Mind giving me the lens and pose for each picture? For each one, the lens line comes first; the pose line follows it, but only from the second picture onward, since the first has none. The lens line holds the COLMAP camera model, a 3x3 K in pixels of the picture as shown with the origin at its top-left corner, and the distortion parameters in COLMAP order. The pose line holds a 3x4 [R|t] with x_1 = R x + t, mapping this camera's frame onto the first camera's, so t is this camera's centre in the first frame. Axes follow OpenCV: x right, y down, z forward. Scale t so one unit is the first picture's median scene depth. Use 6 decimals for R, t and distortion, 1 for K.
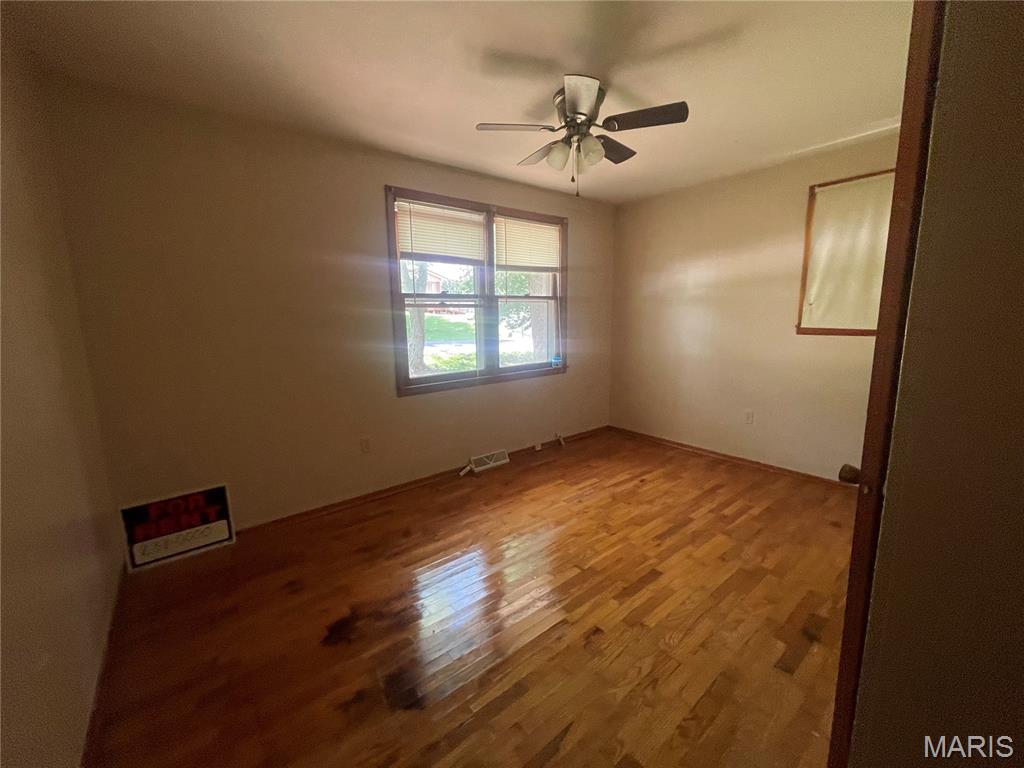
lens RADIAL K [[414.5, 0, 510.0], [0, 414.5, 380.9], [0, 0, 1]] dist [0.000619, 0.000326]
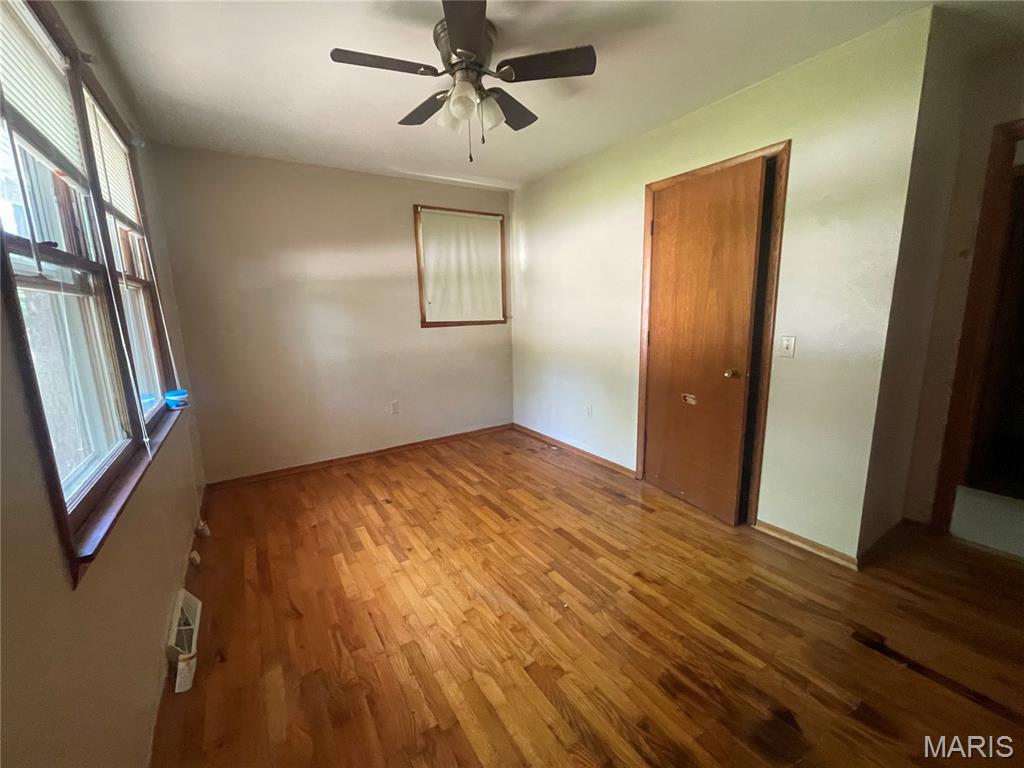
lens RADIAL K [[414.5, 0, 510.0], [0, 414.5, 380.9], [0, 0, 1]] dist [0.000619, 0.000326]
pose [[0.105499, -0.165737, 0.980511, -0.512885], [0.182090, 0.972562, 0.144802, -0.094522], [-0.977606, 0.163264, 0.132783, 0.646841]]
